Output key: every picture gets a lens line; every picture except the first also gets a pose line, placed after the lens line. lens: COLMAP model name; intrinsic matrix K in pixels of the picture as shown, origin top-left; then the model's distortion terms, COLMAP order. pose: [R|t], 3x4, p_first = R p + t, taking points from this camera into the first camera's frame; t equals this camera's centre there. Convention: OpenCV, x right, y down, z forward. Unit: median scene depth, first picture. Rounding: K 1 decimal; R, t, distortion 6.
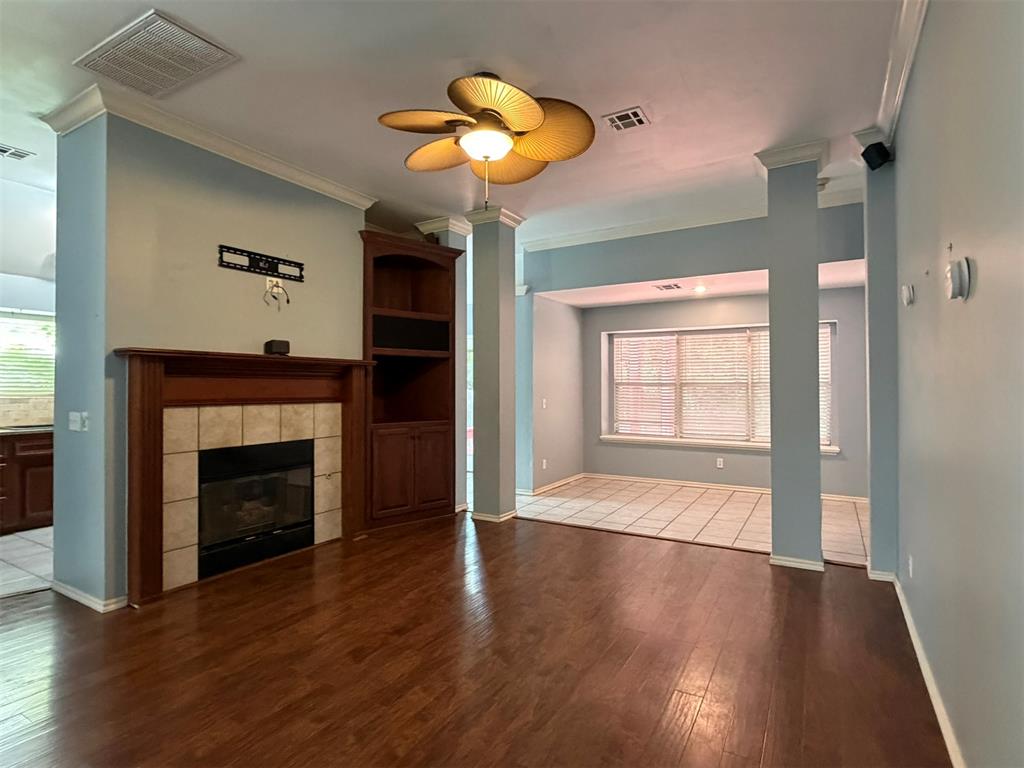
lens RADIAL K [[535.4, 0, 513.3], [0, 535.4, 384.8], [0, 0, 1]] dist [0.002595, 0.001124]
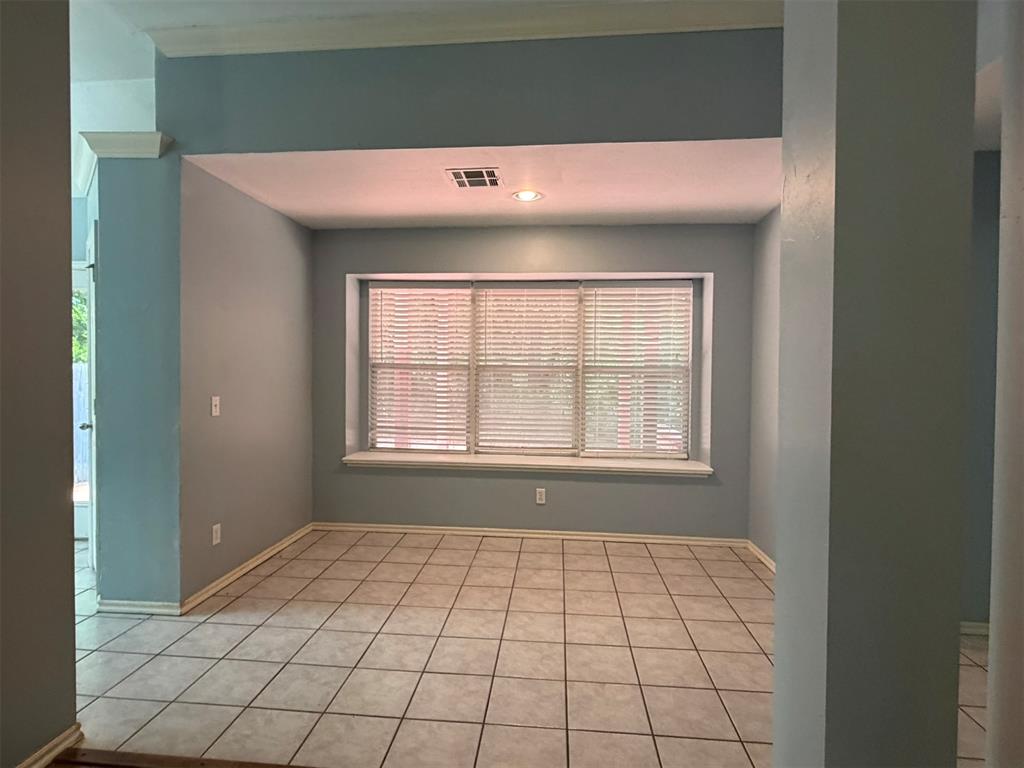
lens RADIAL K [[535.4, 0, 506.8], [0, 535.4, 382.1], [0, 0, 1]] dist [0.002595, 0.001124]
pose [[0.907514, 0.000860, 0.420021, 0.134045], [-0.013167, 0.999565, 0.026403, -0.002147], [-0.419815, -0.029492, 0.907130, 0.683662]]
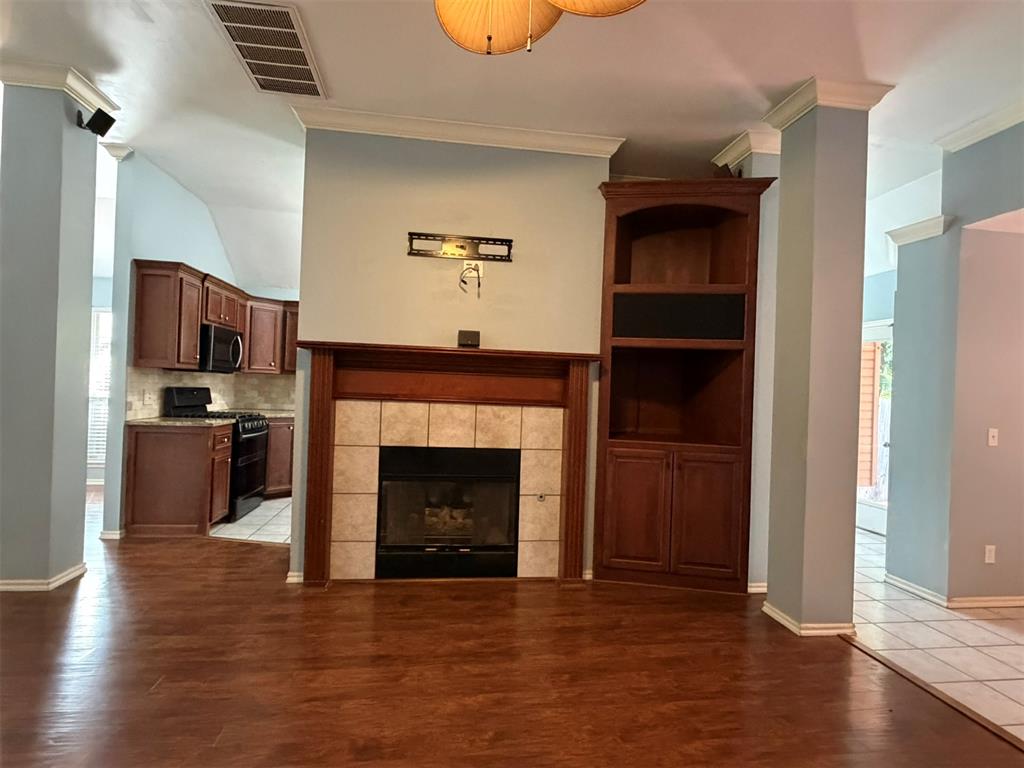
lens RADIAL K [[535.4, 0, 510.9], [0, 535.4, 385.2], [0, 0, 1]] dist [0.002595, 0.001124]
pose [[0.619682, 0.019534, -0.784610, 0.255615], [-0.035556, 0.999363, -0.003202, 0.004979], [0.784048, 0.029882, 0.619981, 0.454161]]
